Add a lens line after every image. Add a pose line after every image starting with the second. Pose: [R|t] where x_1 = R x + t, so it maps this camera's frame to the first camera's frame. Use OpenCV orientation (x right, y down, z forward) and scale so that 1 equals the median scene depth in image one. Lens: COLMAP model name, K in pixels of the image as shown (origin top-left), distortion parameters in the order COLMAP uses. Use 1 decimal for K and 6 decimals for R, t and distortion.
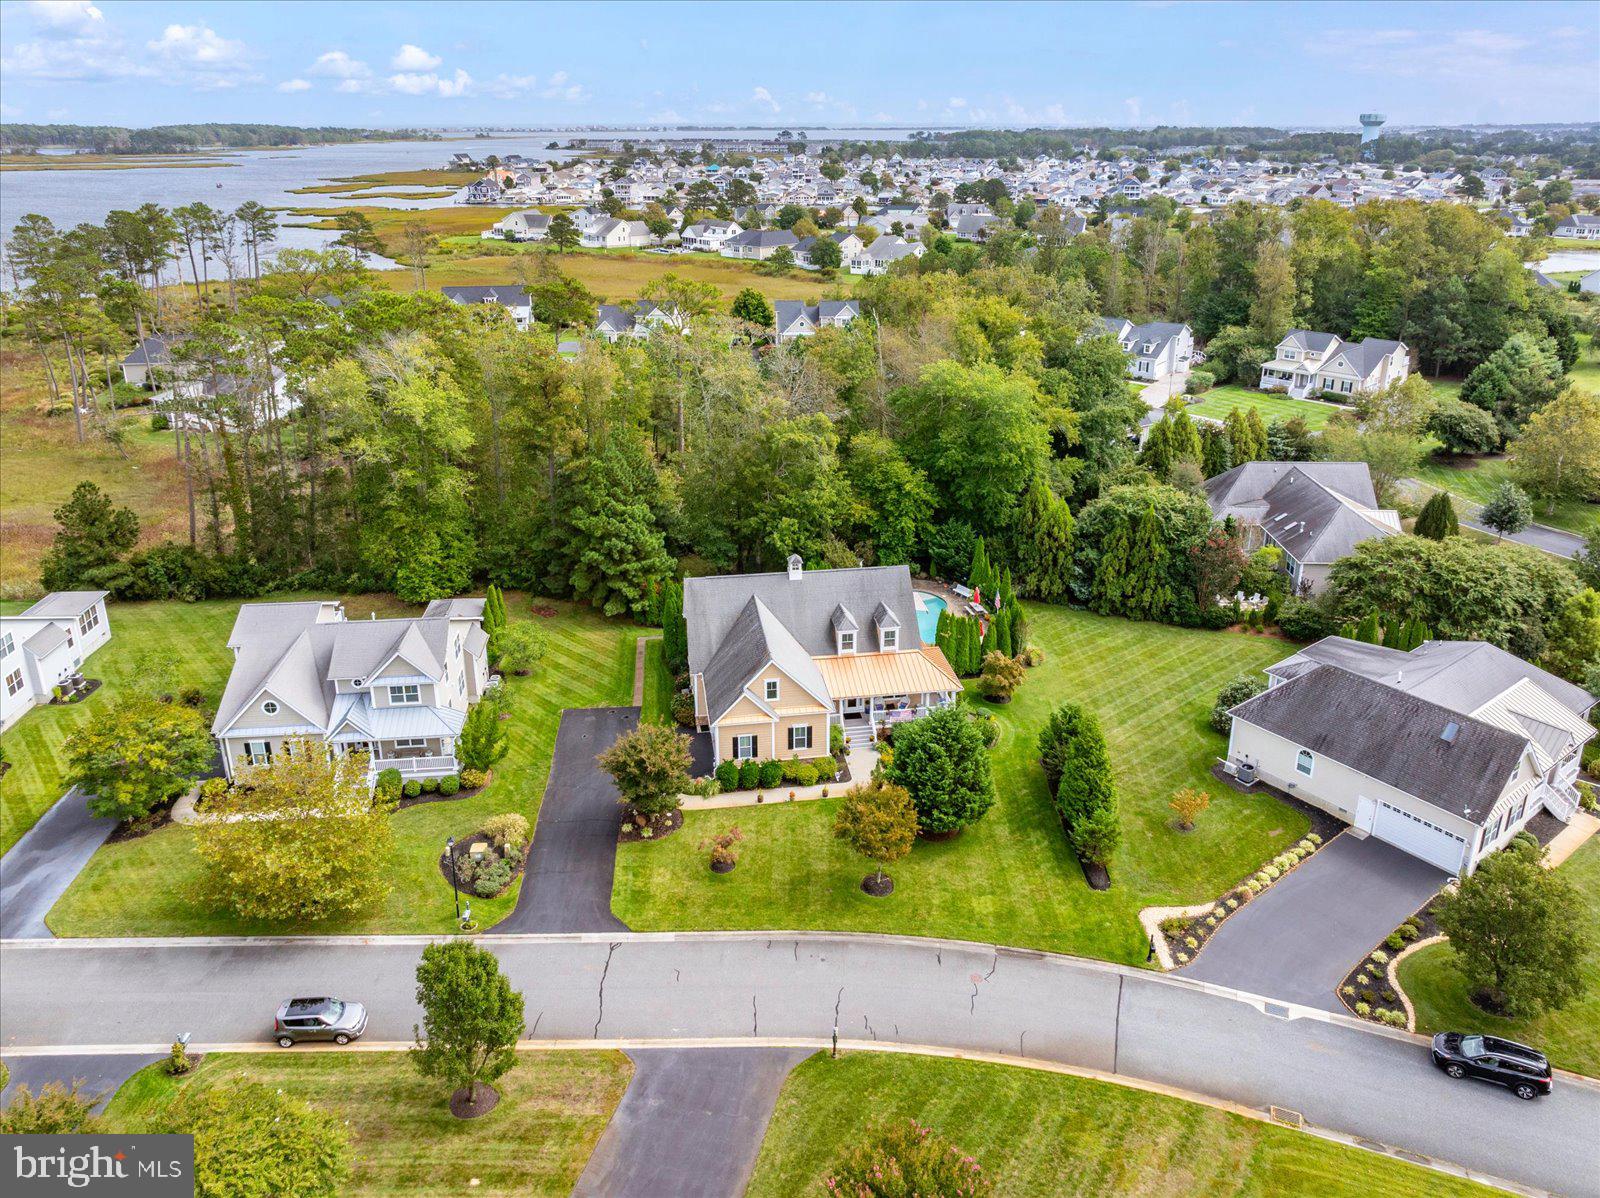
lens RADIAL K [[1137.3, 0, 808.6], [0, 1137.3, 502.3], [0, 0, 1]] dist [-0.012736, 0.000788]
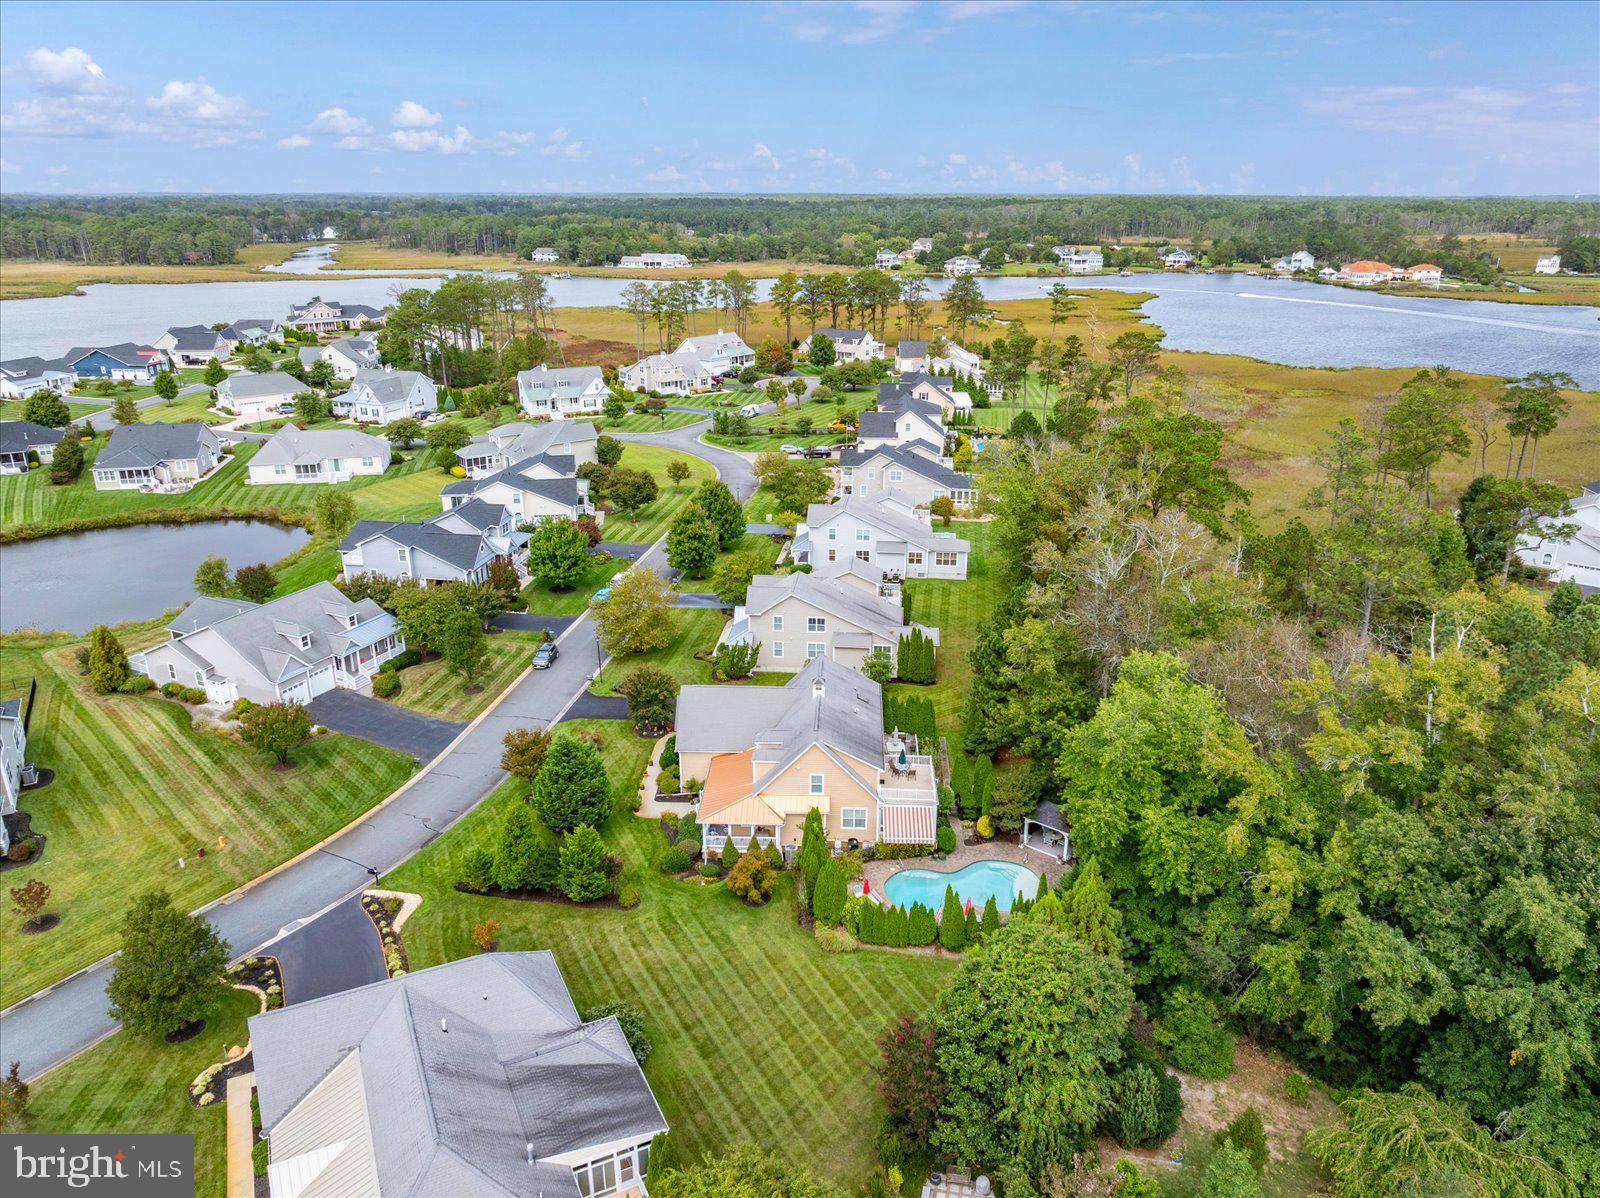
lens RADIAL K [[1118.9, 0, 799.7], [0, 1118.9, 569.0], [0, 0, 1]] dist [-0.012039, -0.002951]
pose [[-0.195070, 0.315556, -0.928640, 0.827733], [-0.314382, 0.876752, 0.363964, -0.372101], [0.929038, 0.362946, -0.071823, 0.876125]]
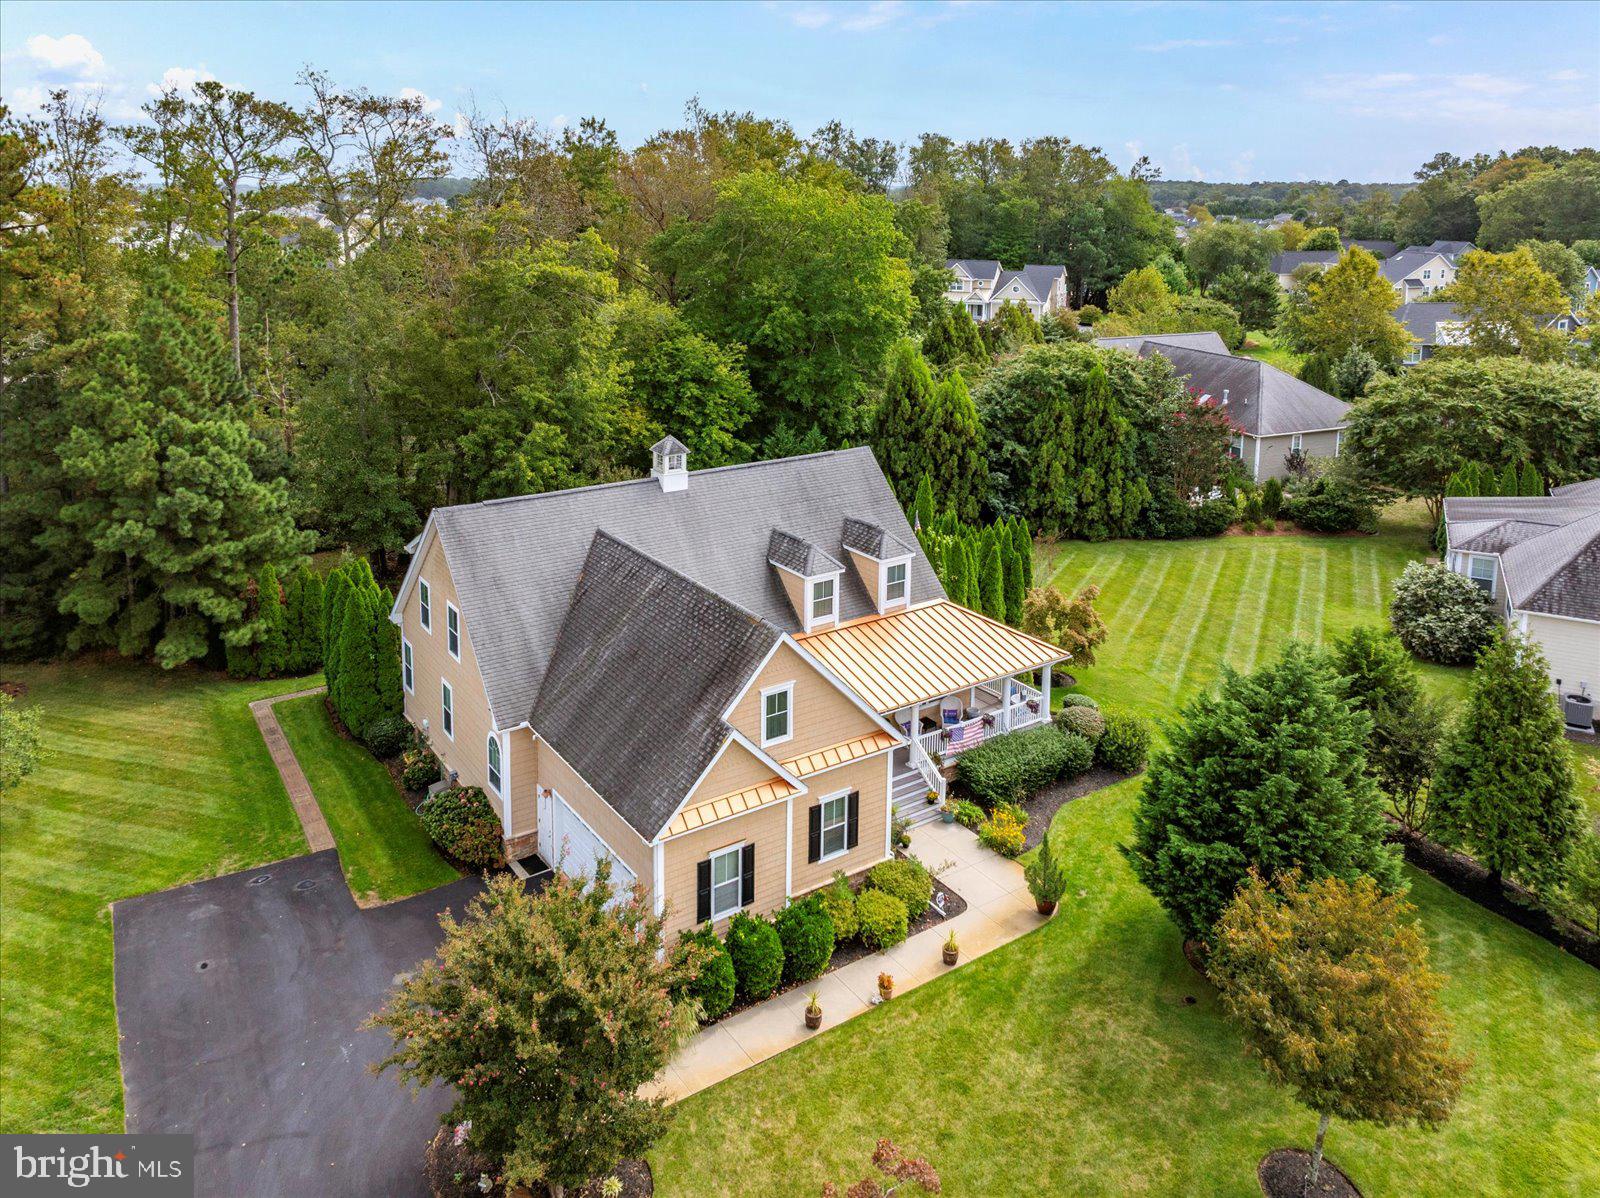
lens RADIAL K [[1172.5, 0, 792.5], [0, 1172.5, 422.1], [0, 0, 1]] dist [-0.002991, -0.001554]
pose [[0.902946, -0.075007, 0.423157, -0.143147], [0.126972, 0.987255, -0.095941, 0.080108], [-0.410568, 0.140359, 0.900962, 0.473041]]
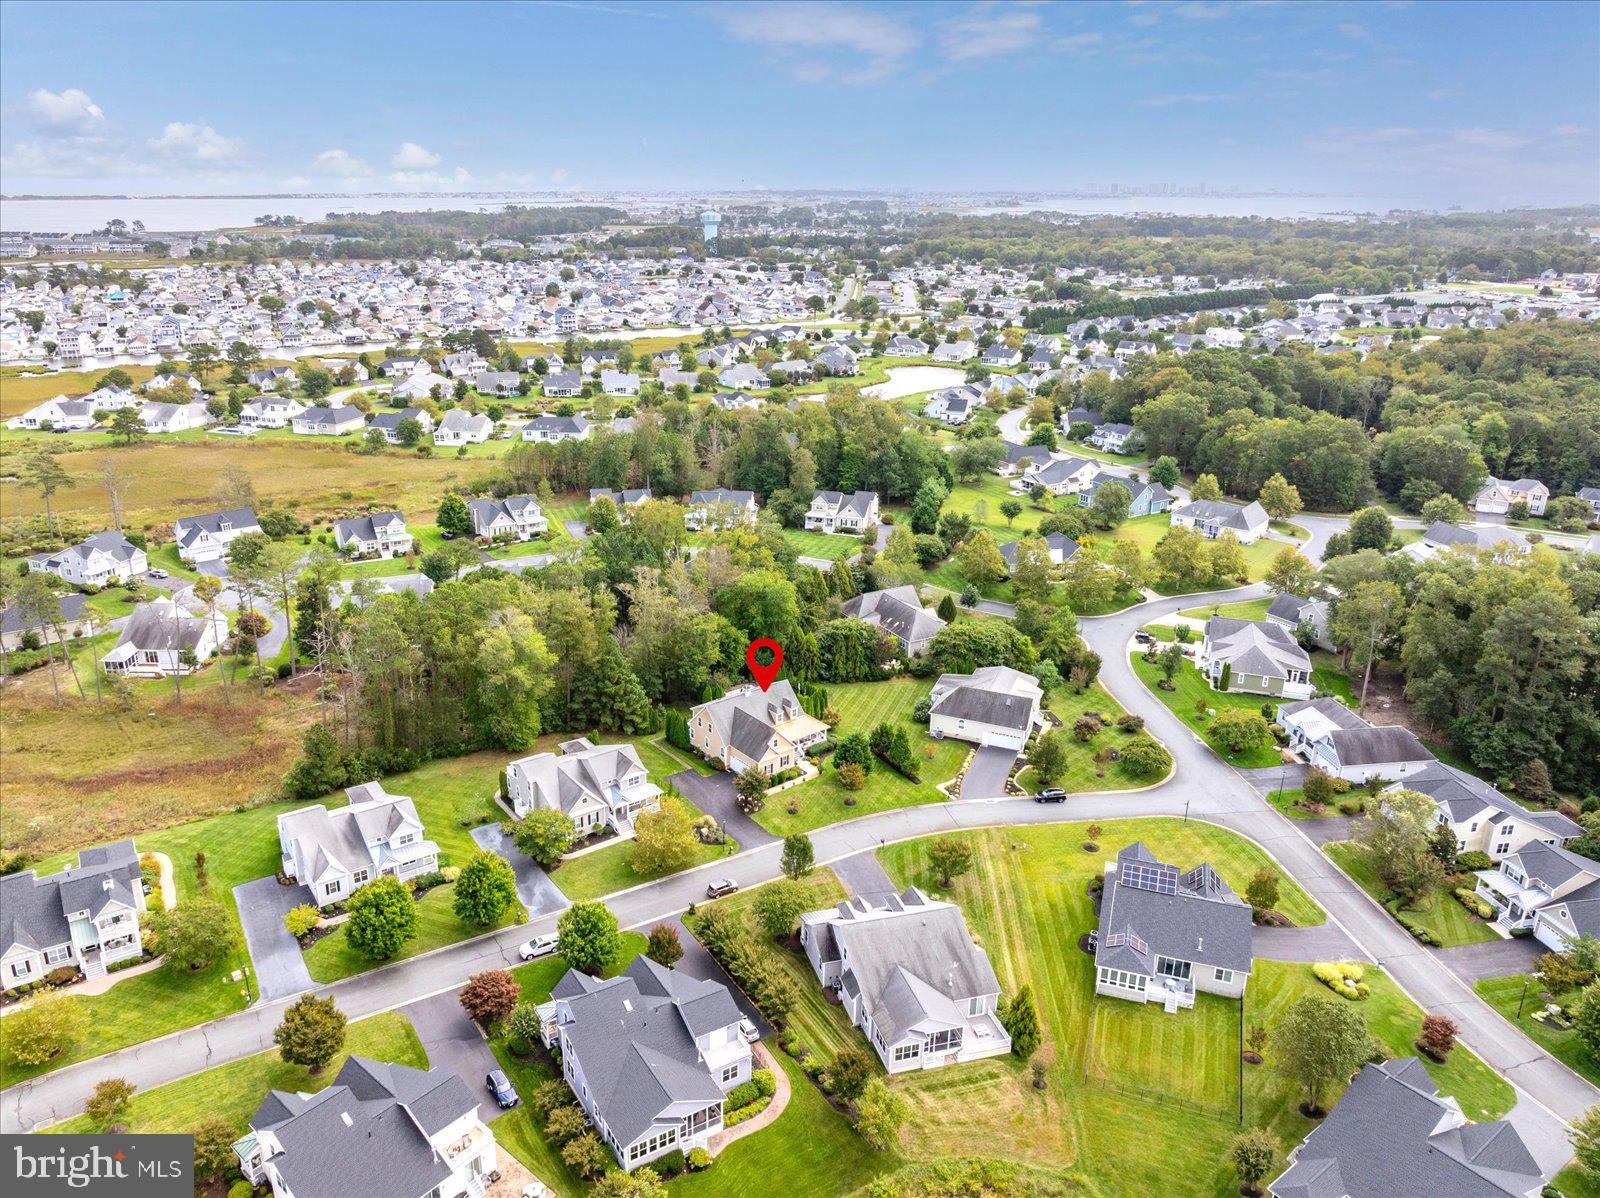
lens RADIAL K [[1166.8, 0, 747.5], [0, 1166.8, 544.3], [0, 0, 1]] dist [-0.011029, -0.001640]
pose [[0.875133, -0.141150, 0.462838, -0.876777], [0.149209, 0.988616, 0.019372, -0.229281], [-0.460303, 0.052107, 0.886231, -0.879591]]
